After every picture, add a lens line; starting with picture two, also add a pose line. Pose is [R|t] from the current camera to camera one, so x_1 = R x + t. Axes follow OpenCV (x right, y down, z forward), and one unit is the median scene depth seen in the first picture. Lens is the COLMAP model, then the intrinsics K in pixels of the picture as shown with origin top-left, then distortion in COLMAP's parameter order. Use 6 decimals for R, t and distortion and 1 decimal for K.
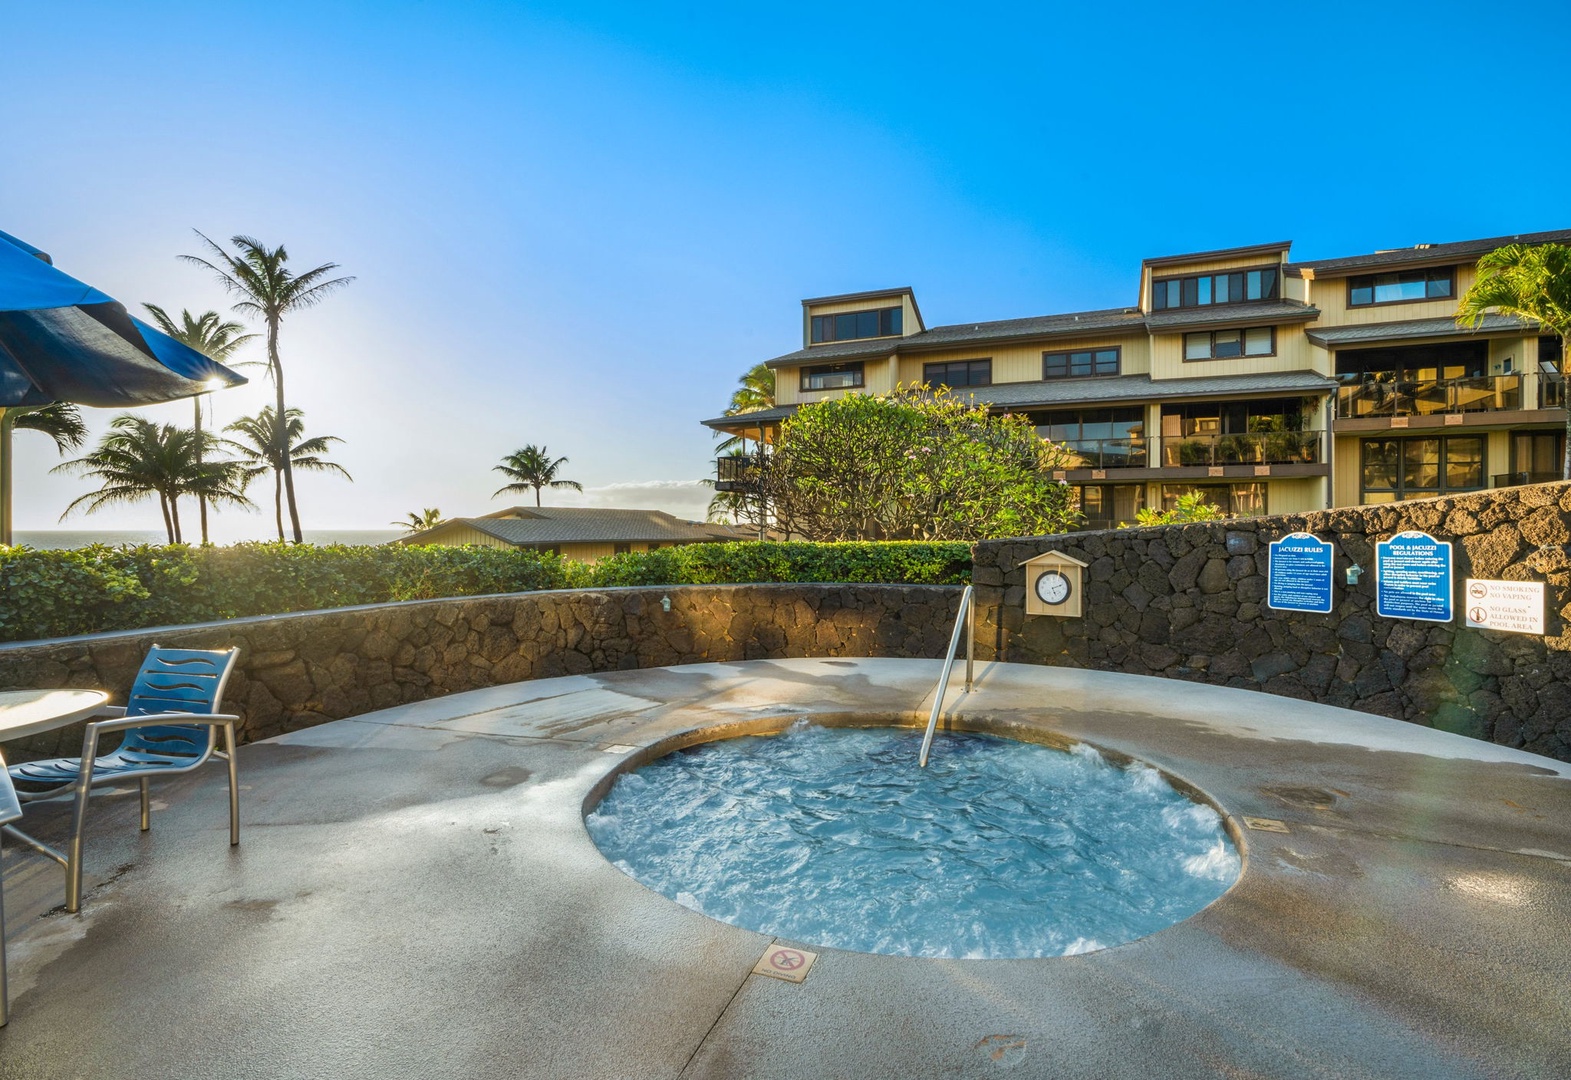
lens RADIAL K [[745.8, 0, 783.7], [0, 745.8, 530.3], [0, 0, 1]] dist [-0.005170, -0.000653]
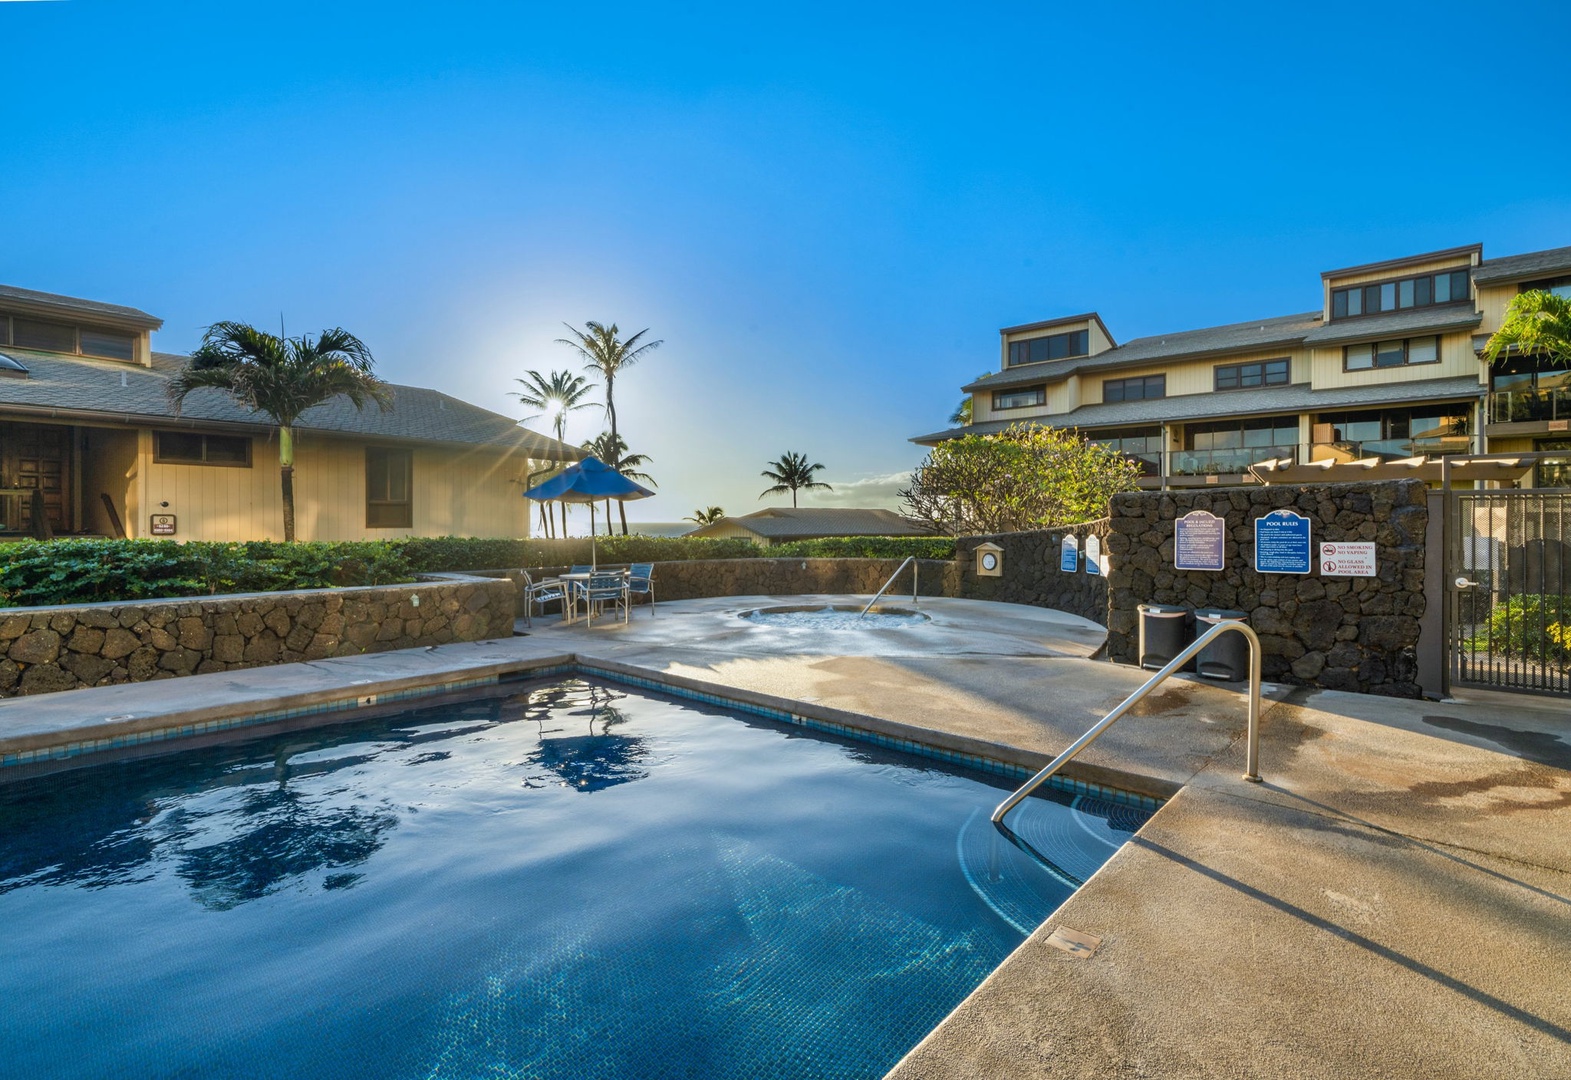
lens RADIAL K [[745.8, 0, 785.4], [0, 745.8, 536.0], [0, 0, 1]] dist [-0.005170, -0.000653]
pose [[0.939857, 0.007003, -0.341496, 0.129609], [-0.001526, 0.999866, 0.016305, -0.005265], [0.341564, -0.014804, 0.939742, -0.253290]]
